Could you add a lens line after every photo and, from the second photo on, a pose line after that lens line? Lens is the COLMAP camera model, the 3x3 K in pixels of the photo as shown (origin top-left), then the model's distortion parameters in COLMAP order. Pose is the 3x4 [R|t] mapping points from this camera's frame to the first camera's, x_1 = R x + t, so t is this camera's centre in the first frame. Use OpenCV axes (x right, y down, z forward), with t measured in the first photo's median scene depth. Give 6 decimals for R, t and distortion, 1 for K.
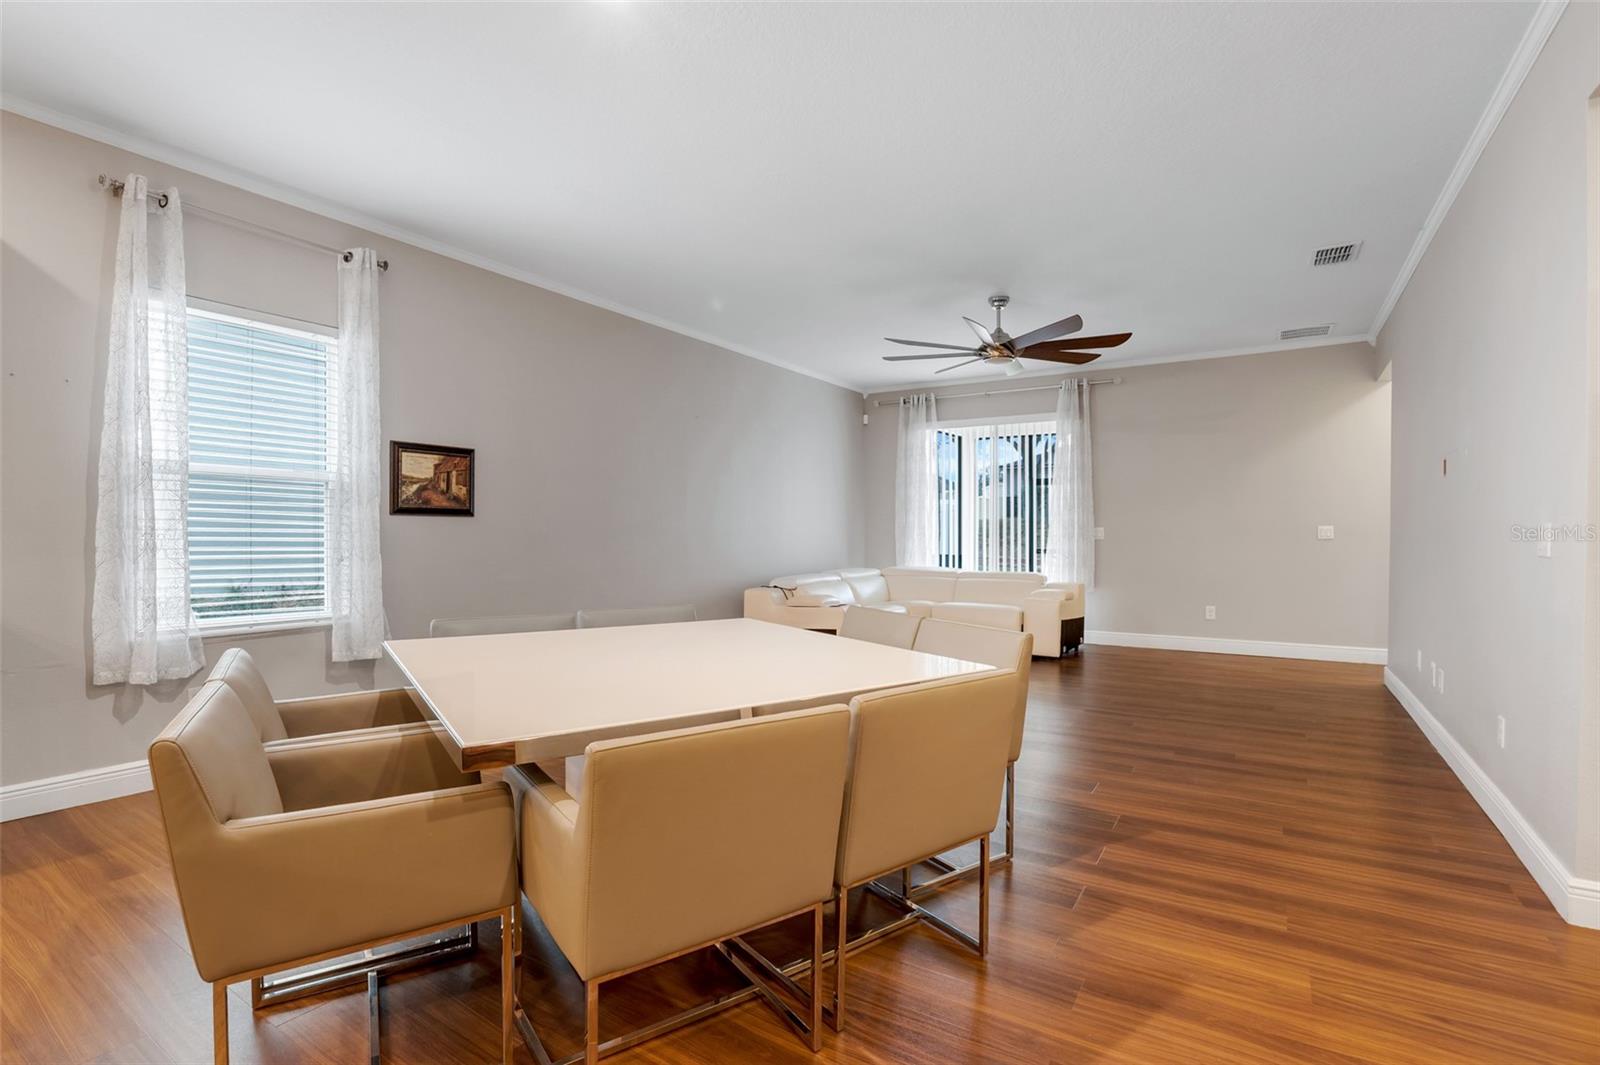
lens RADIAL K [[732.5, 0, 808.5], [0, 732.5, 530.5], [0, 0, 1]] dist [-0.027648, 0.000836]
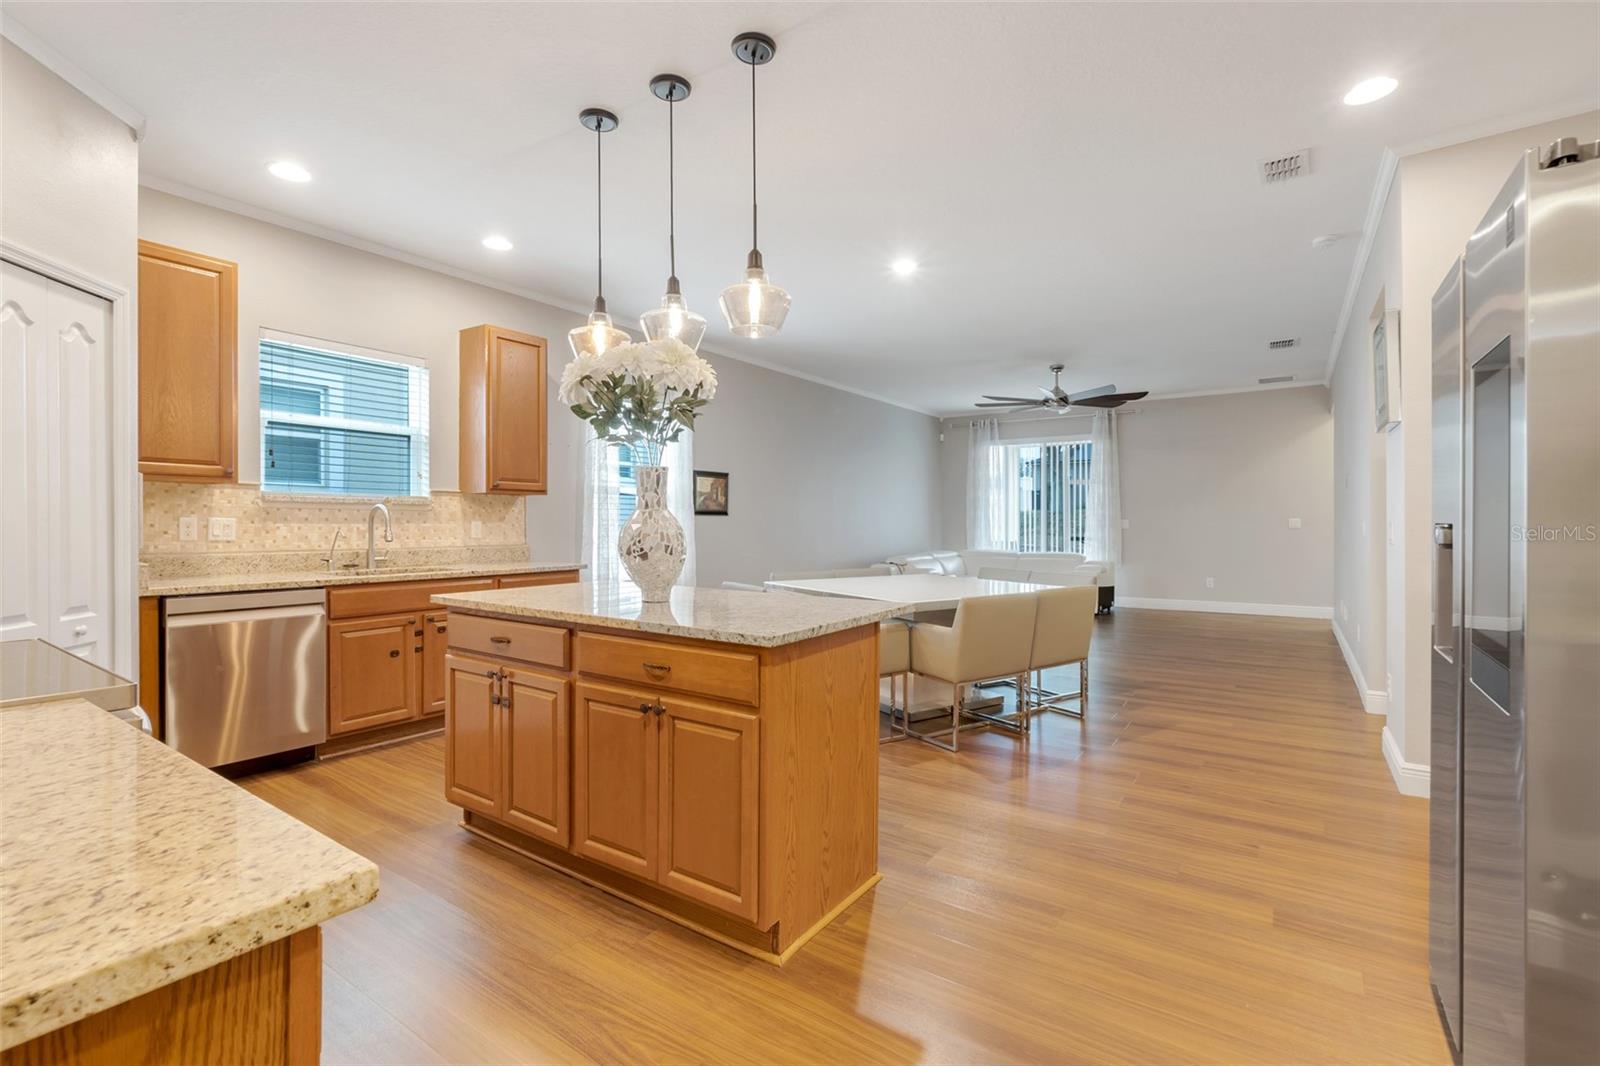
lens RADIAL K [[732.5, 0, 789.6], [0, 732.5, 511.0], [0, 0, 1]] dist [-0.027648, 0.000836]
pose [[0.999100, -0.003501, -0.042282, -0.178344], [0.002987, 0.999921, -0.012204, -0.006848], [0.042321, 0.012066, 0.999031, -0.404888]]
